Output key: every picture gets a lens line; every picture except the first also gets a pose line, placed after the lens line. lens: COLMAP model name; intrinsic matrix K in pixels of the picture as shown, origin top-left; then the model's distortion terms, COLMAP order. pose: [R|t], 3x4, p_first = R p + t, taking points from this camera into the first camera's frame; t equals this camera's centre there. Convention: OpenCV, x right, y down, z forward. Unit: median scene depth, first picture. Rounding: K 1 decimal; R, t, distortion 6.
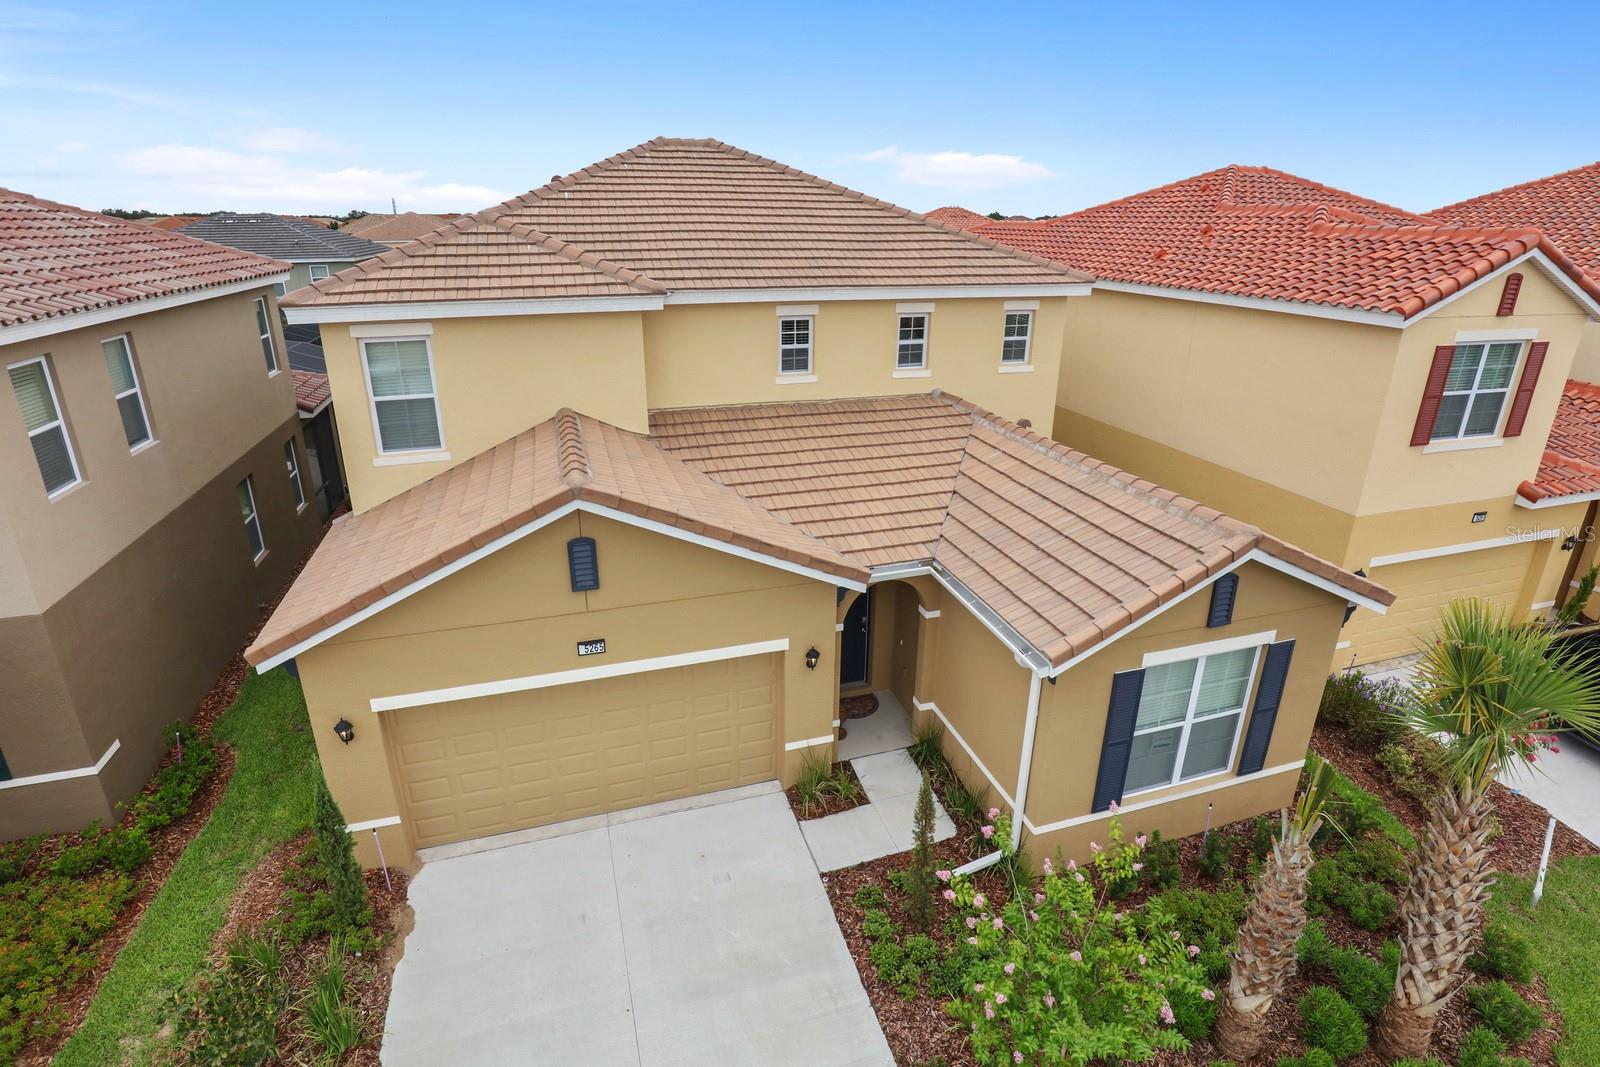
lens RADIAL K [[782.3, 0, 800.5], [0, 782.3, 529.8], [0, 0, 1]] dist [-0.024525, 0.000162]
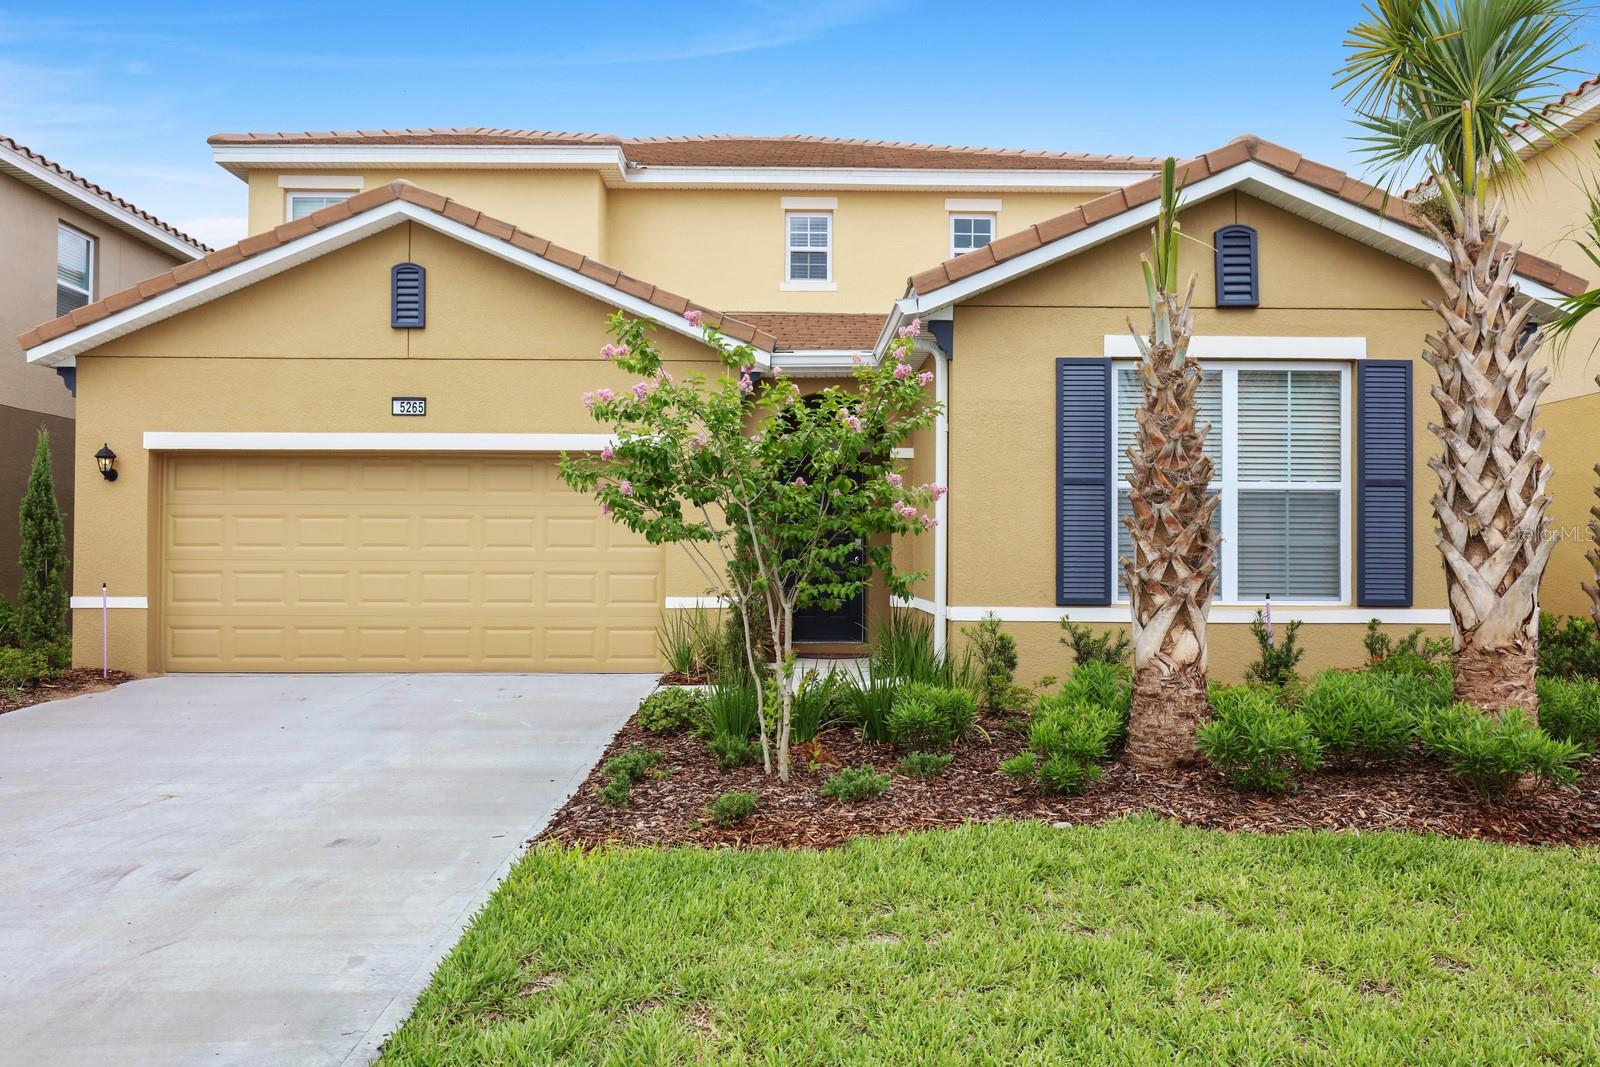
lens RADIAL K [[1153.4, 0, 797.9], [0, 1153.4, 535.3], [0, 0, 1]] dist [0.005302, 0.002808]
pose [[0.959871, -0.028441, -0.278995, 0.450256], [-0.077861, 0.928705, -0.362552, 0.685803], [0.269415, 0.369726, 0.889223, 0.107940]]
